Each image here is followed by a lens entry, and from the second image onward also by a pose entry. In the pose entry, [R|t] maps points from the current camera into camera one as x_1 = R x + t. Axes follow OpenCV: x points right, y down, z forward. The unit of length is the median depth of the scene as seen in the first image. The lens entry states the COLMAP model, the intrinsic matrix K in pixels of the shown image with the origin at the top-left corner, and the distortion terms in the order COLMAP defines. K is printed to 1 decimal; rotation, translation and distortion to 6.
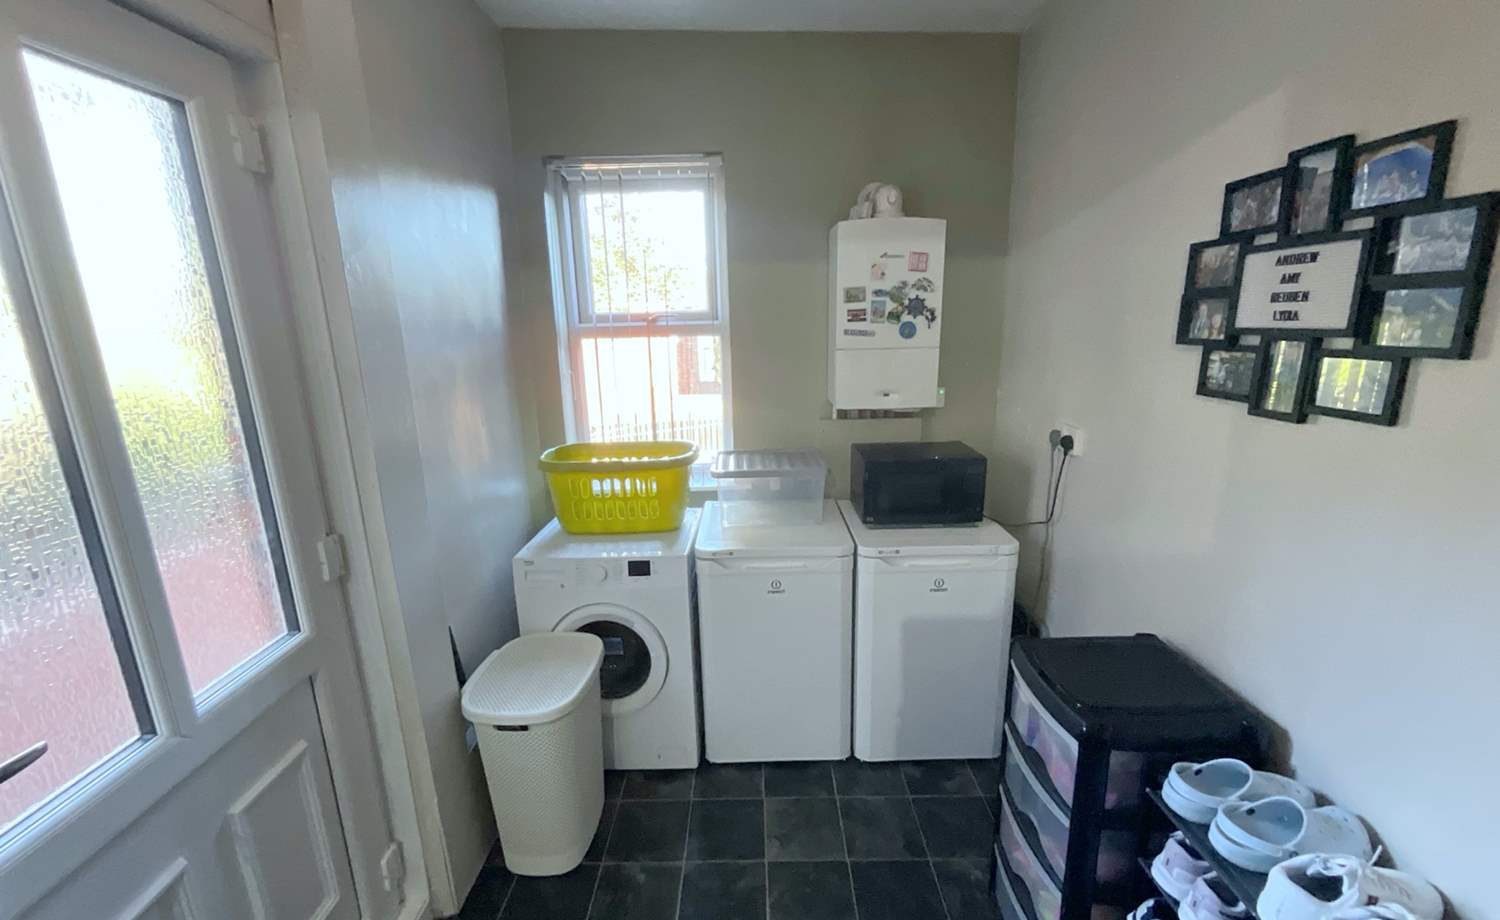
lens RADIAL K [[616.7, 0, 753.0], [0, 616.7, 462.2], [0, 0, 1]] dist [-0.001056, 0.000080]
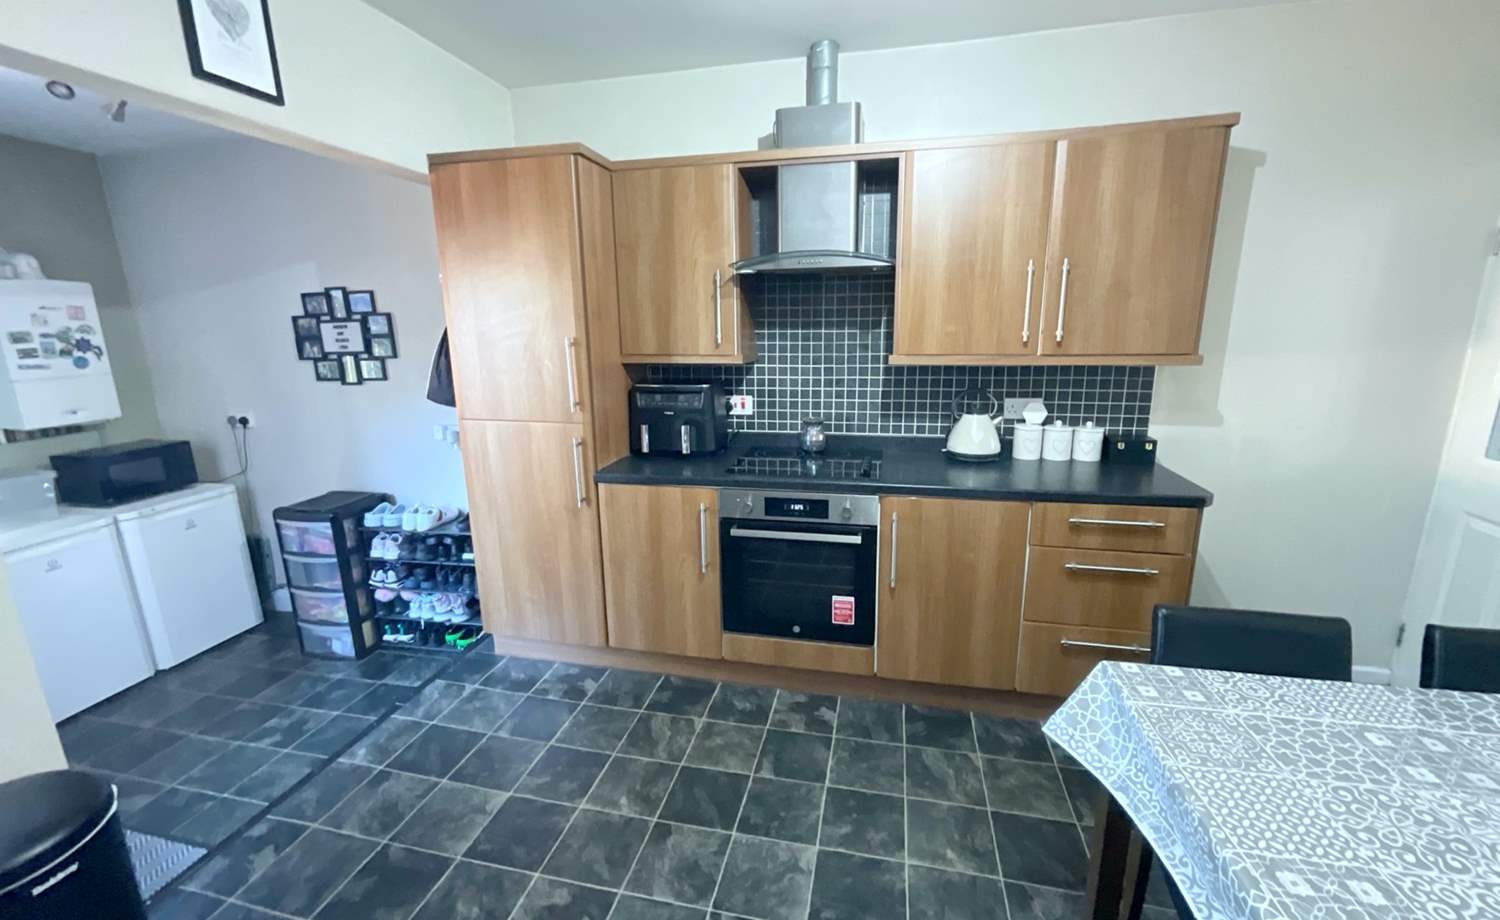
lens RADIAL K [[625.1, 0, 750.0], [0, 625.1, 460.0], [0, 0, 1]] dist [0.001120, 0.000417]
pose [[0.227403, -0.204810, 0.952019, -1.235502], [0.240739, 0.959111, 0.148832, 0.221811], [-0.943574, 0.195343, 0.267411, -1.131899]]
